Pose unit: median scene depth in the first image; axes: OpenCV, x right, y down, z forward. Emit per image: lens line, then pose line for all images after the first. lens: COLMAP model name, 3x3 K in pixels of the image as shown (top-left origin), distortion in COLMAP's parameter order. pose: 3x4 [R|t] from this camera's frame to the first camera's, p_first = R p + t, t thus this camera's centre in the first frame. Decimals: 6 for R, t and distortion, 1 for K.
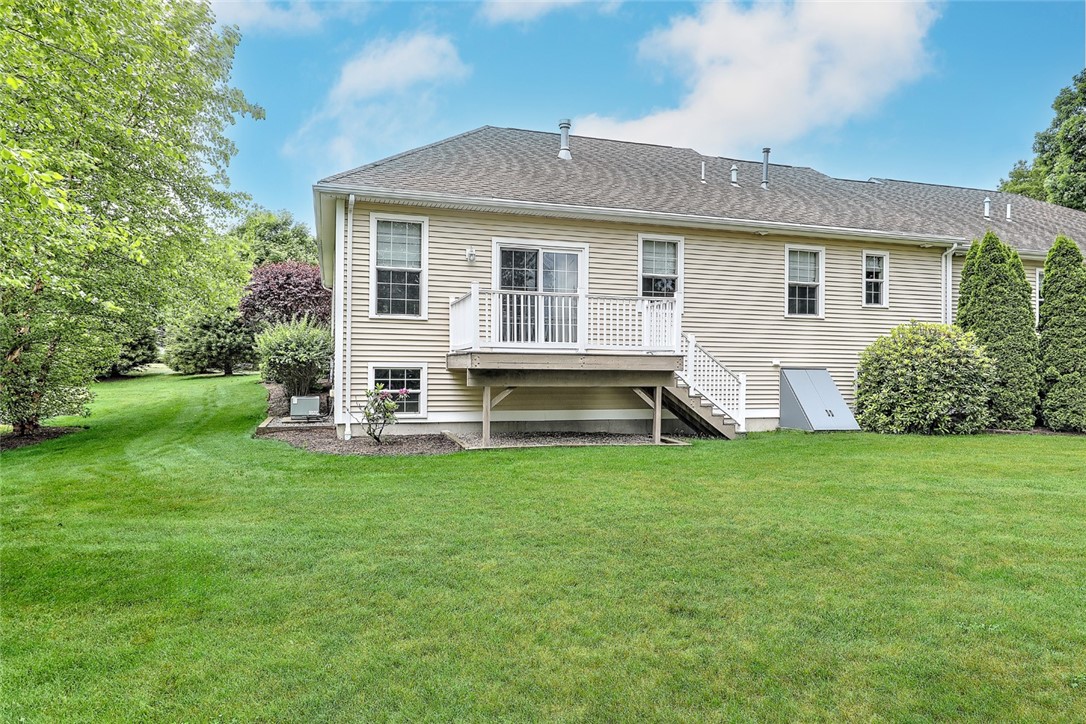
lens RADIAL K [[684.8, 0, 542.7], [0, 684.8, 365.5], [0, 0, 1]] dist [0.011749, 0.000916]
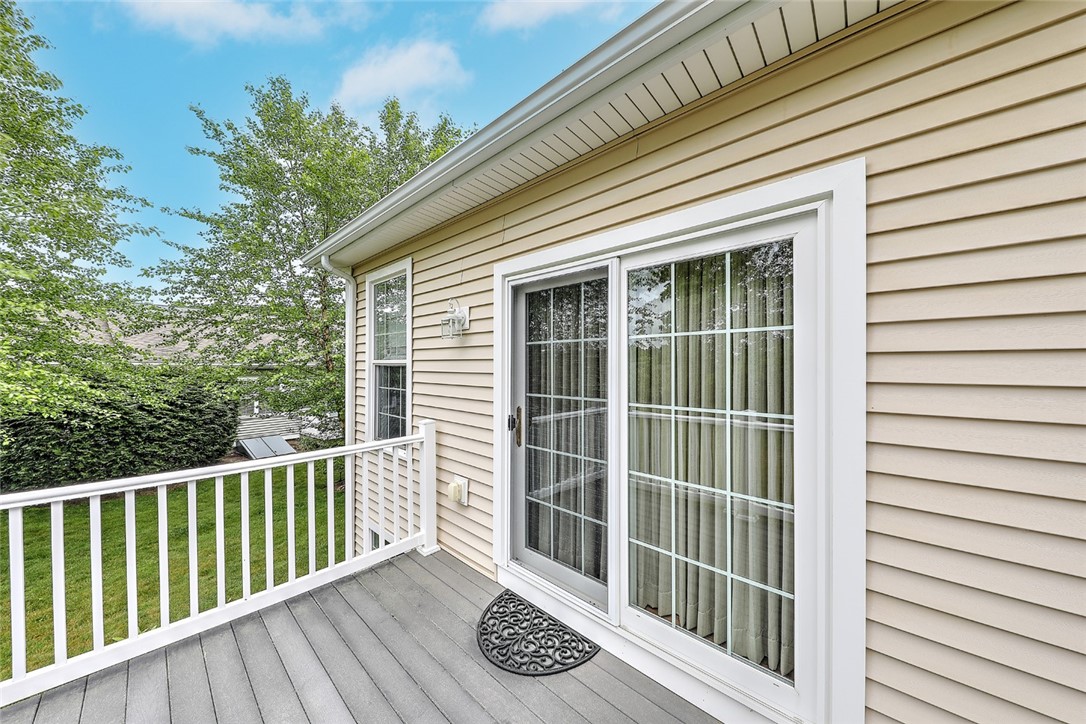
lens RADIAL K [[358.5, 0, 540.8], [0, 358.5, 363.8], [0, 0, 1]] dist [0.000655, -0.000002]
pose [[0.507435, -0.009911, -0.861633, 0.101135], [0.004452, 0.999951, -0.008880, -0.122798], [0.861678, 0.000670, 0.507455, 0.863174]]
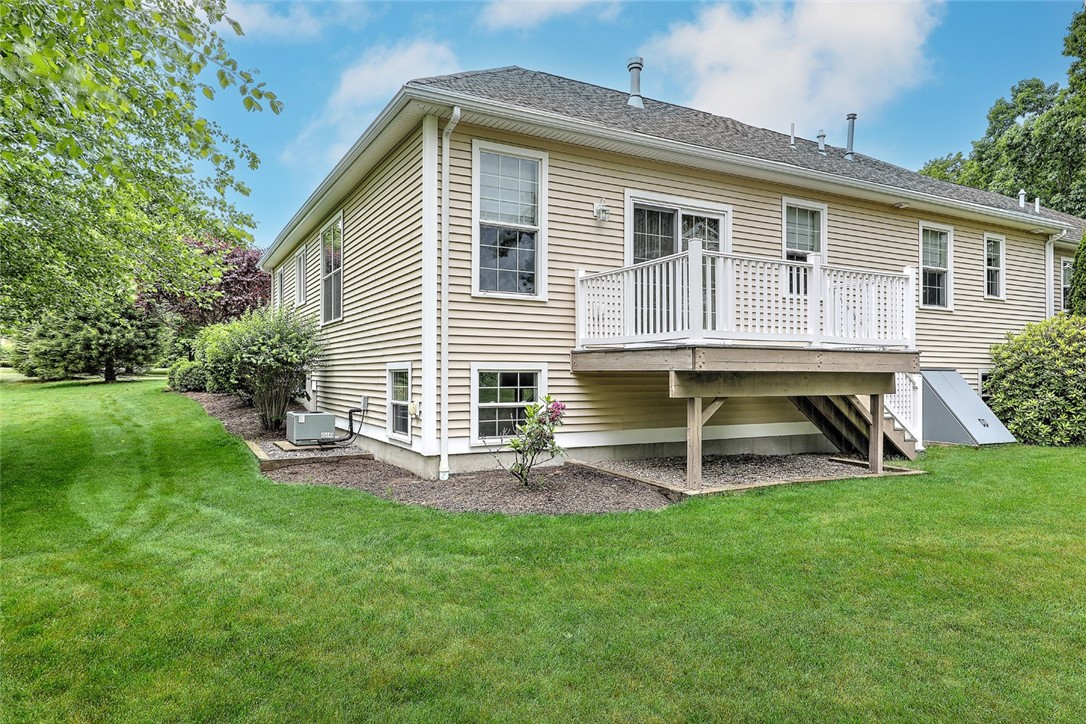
lens RADIAL K [[684.8, 0, 542.7], [0, 684.8, 363.8], [0, 0, 1]] dist [0.011749, 0.000916]
pose [[0.979514, -0.001630, 0.201369, -0.284660], [0.003100, 0.999971, -0.006984, 0.001559], [-0.201352, 0.007465, 0.979490, 0.293210]]
